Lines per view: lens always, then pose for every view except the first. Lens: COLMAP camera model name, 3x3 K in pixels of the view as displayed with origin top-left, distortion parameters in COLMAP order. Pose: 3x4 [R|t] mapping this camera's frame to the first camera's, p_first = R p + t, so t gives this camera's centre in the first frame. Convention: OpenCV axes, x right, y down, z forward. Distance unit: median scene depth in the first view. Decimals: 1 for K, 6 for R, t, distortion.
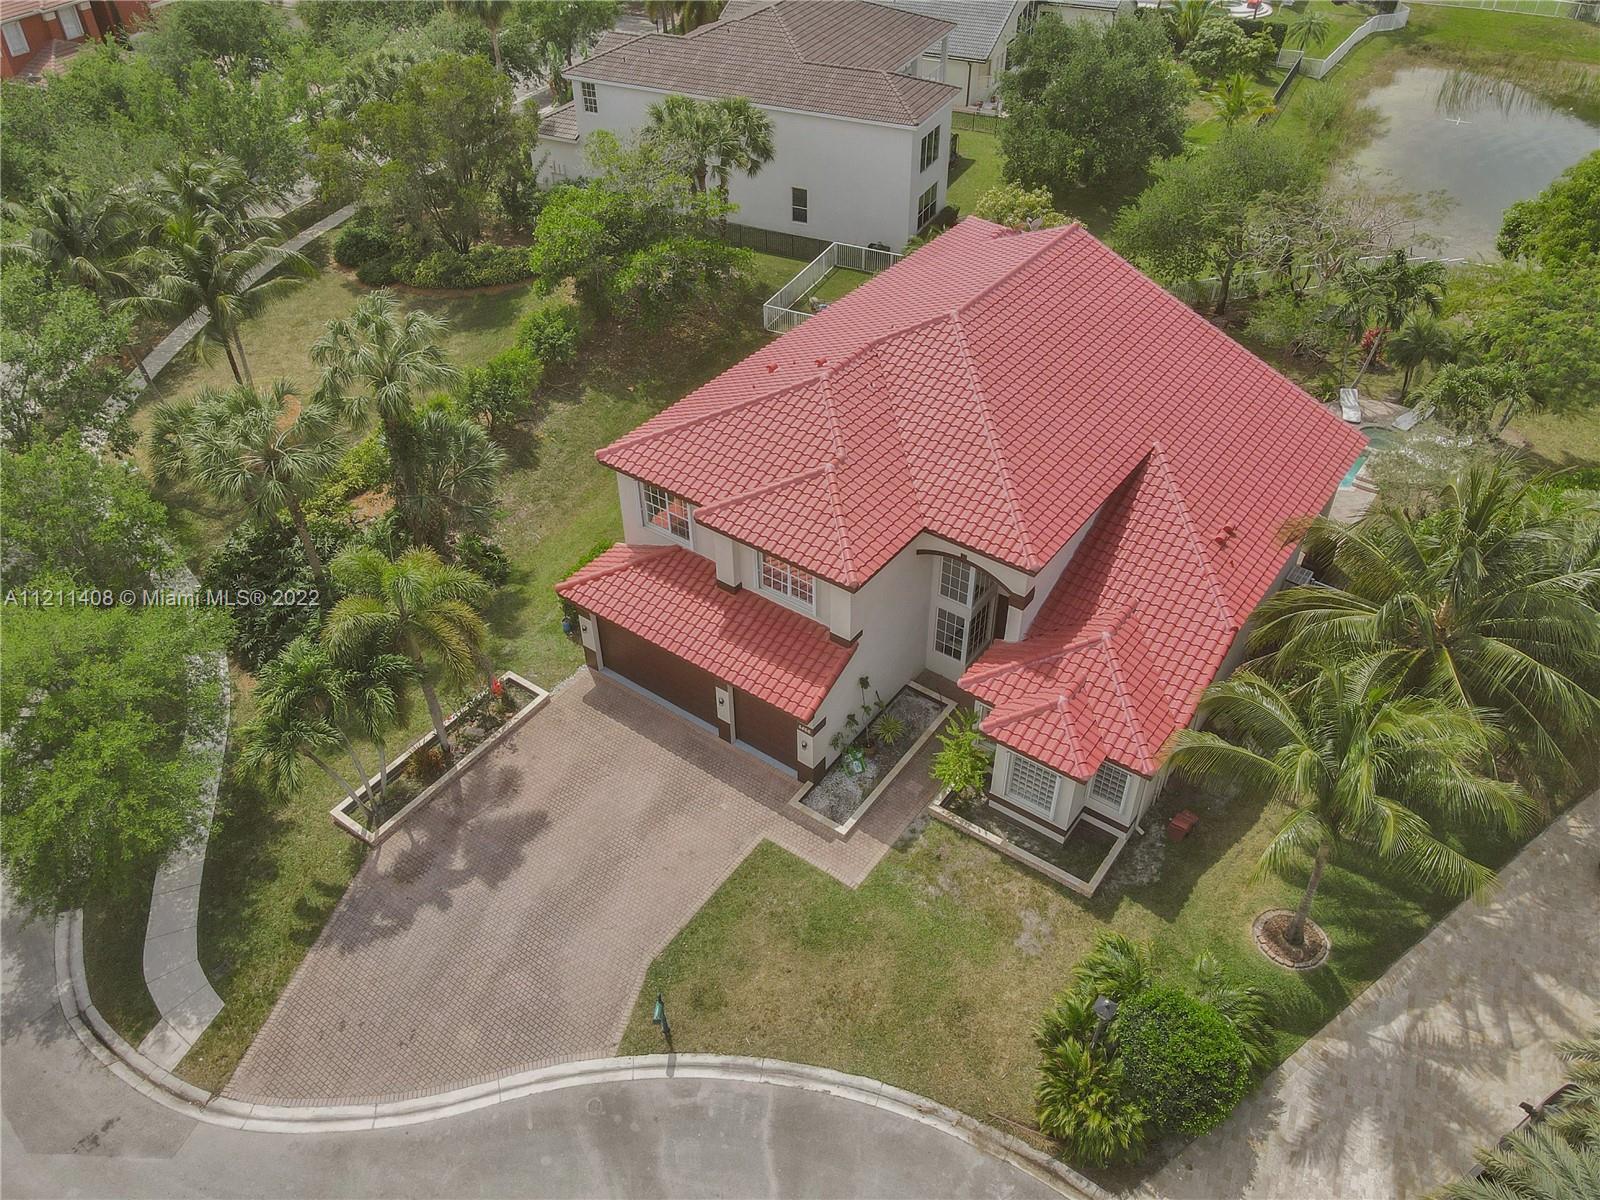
lens RADIAL K [[1203.5, 0, 805.8], [0, 1203.5, 595.6], [0, 0, 1]] dist [0.001250, 0.030011]
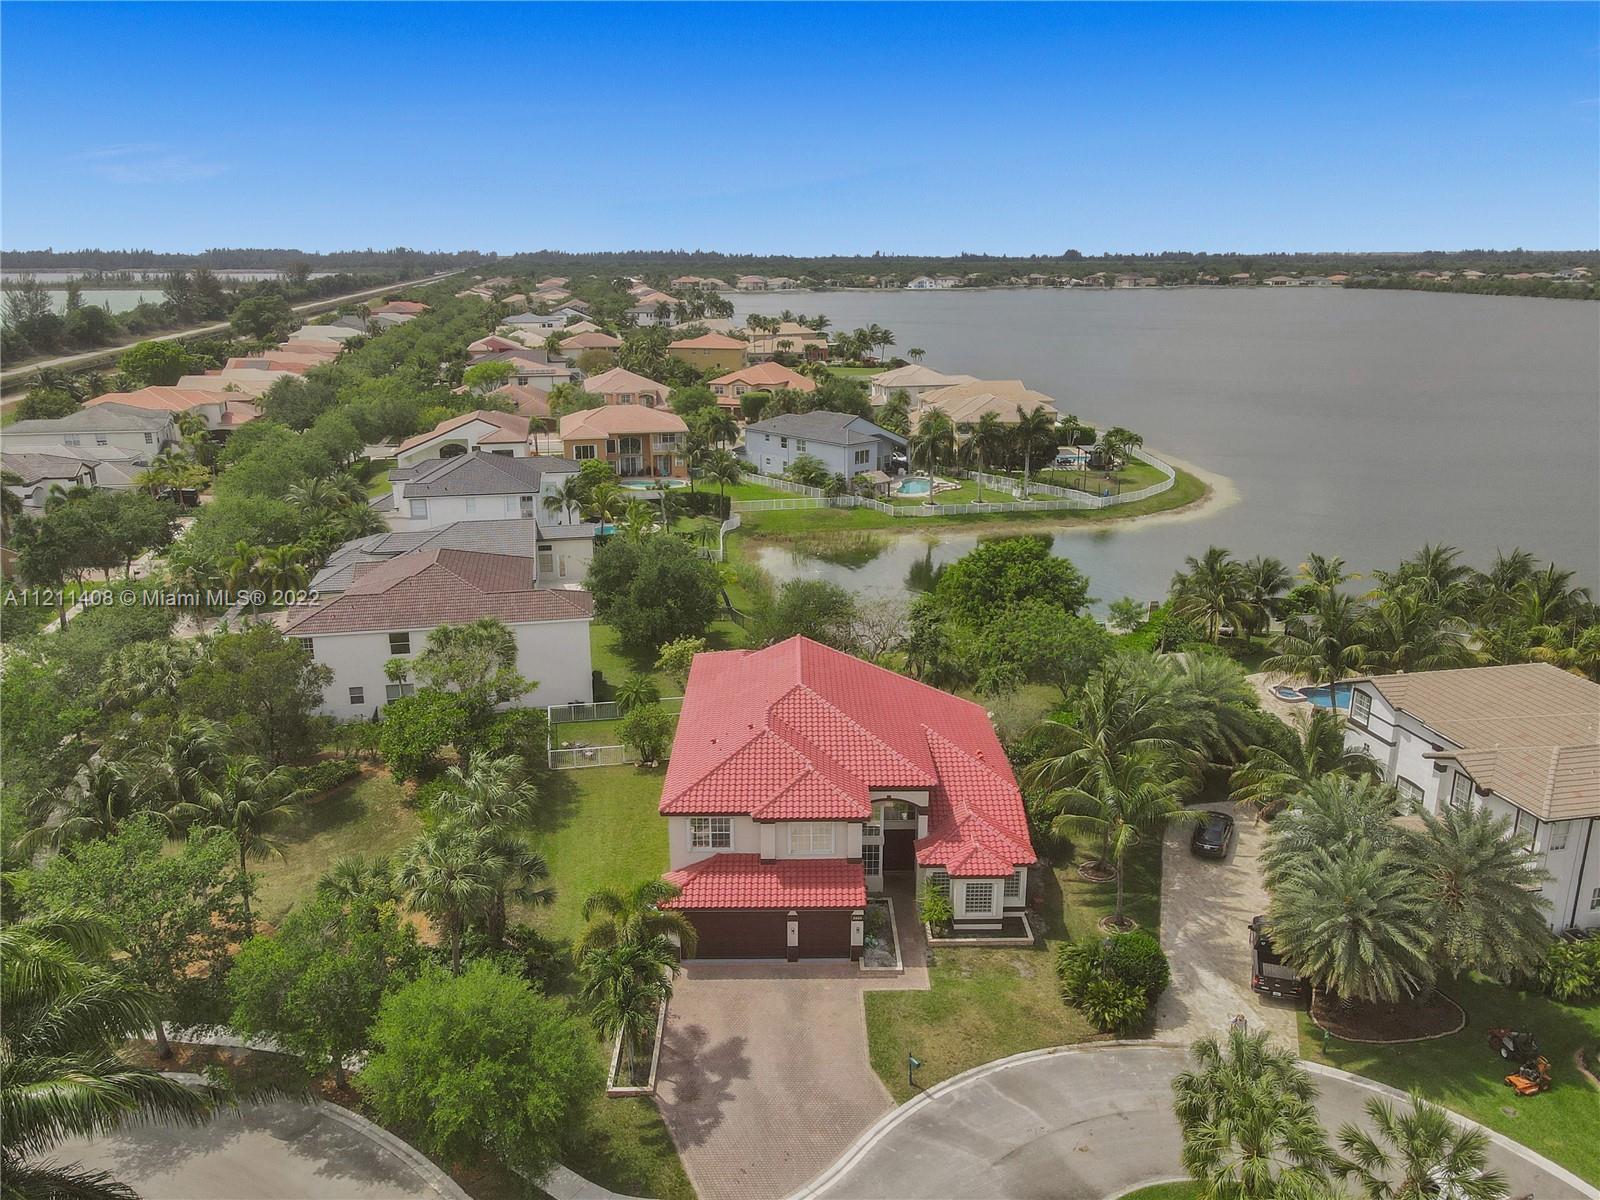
lens RADIAL K [[1203.5, 0, 805.8], [0, 1203.5, 595.6], [0, 0, 1]] dist [0.001250, 0.030011]
pose [[0.798820, -0.160798, 0.579682, -0.997162], [0.377416, 0.884336, -0.274785, 0.154636], [-0.468448, 0.438285, 0.767113, -0.456863]]
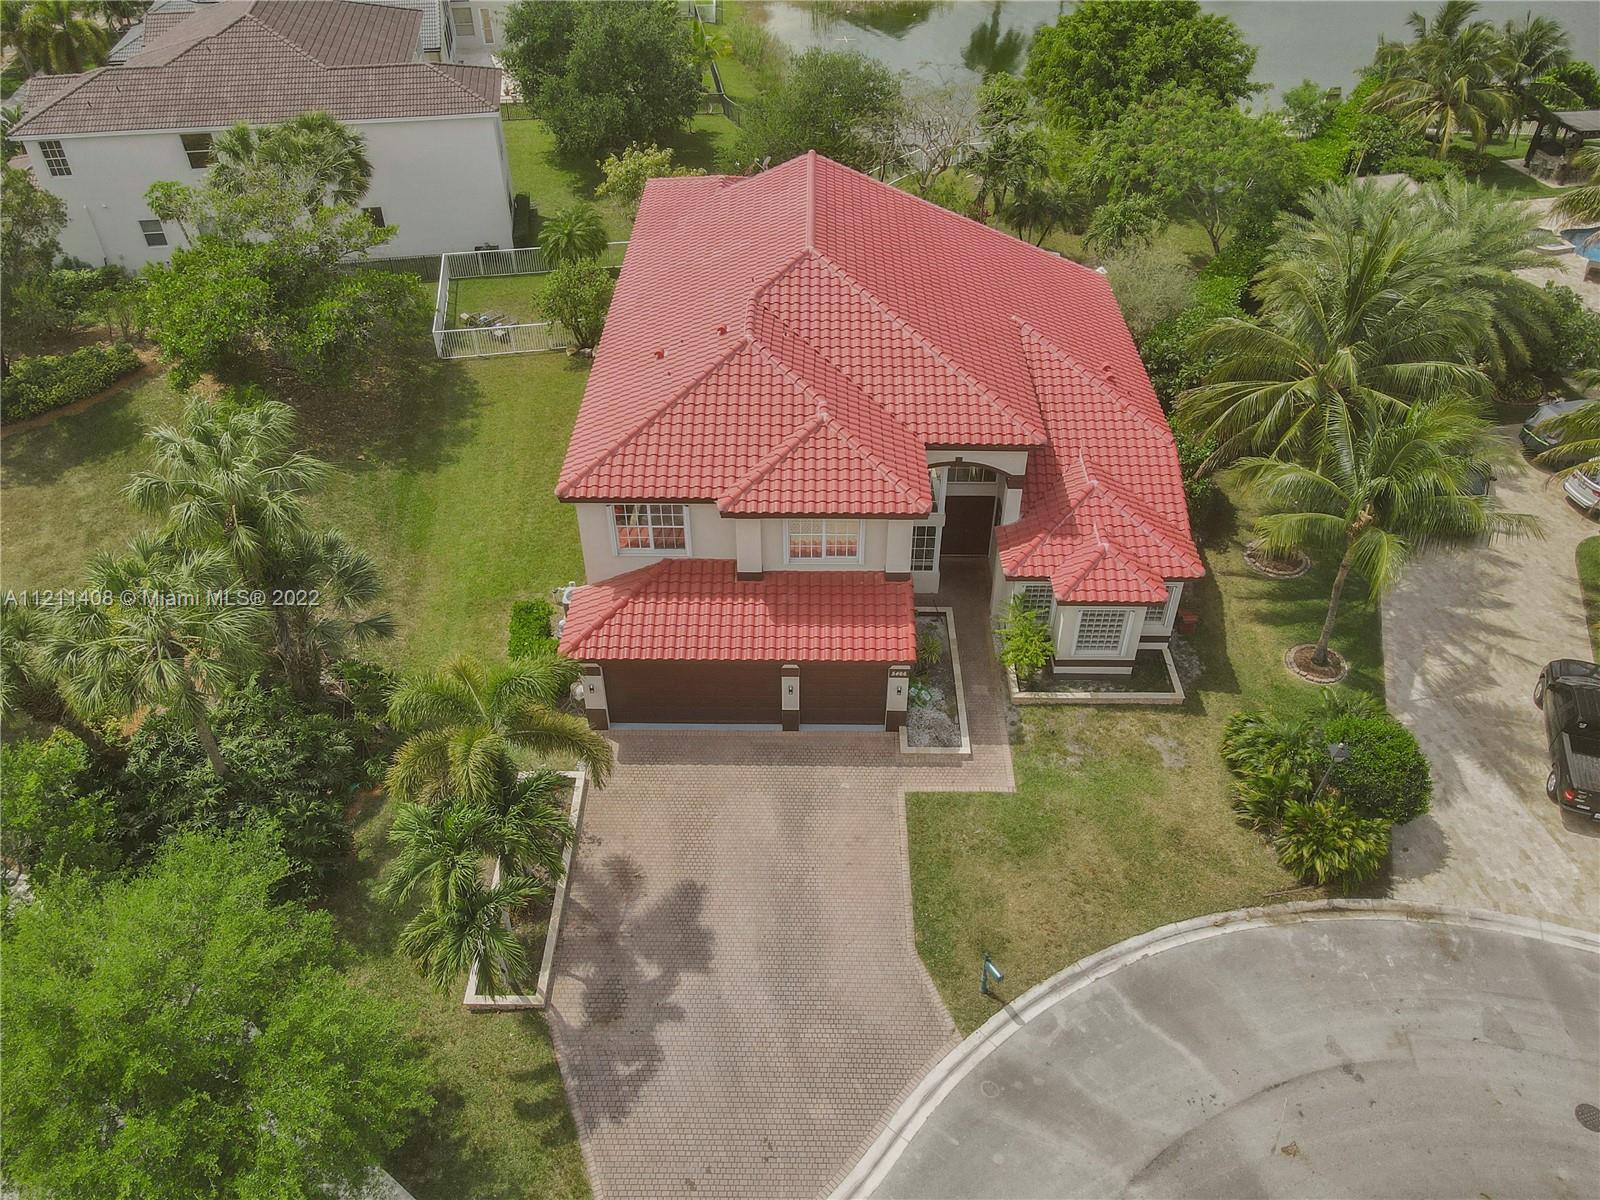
lens RADIAL K [[1203.5, 0, 805.8], [0, 1203.5, 595.6], [0, 0, 1]] dist [0.001250, 0.030011]
pose [[0.812675, -0.366003, 0.453433, -0.513311], [0.364549, 0.926388, 0.094394, -0.073204], [-0.454603, 0.088587, 0.886278, 0.160467]]
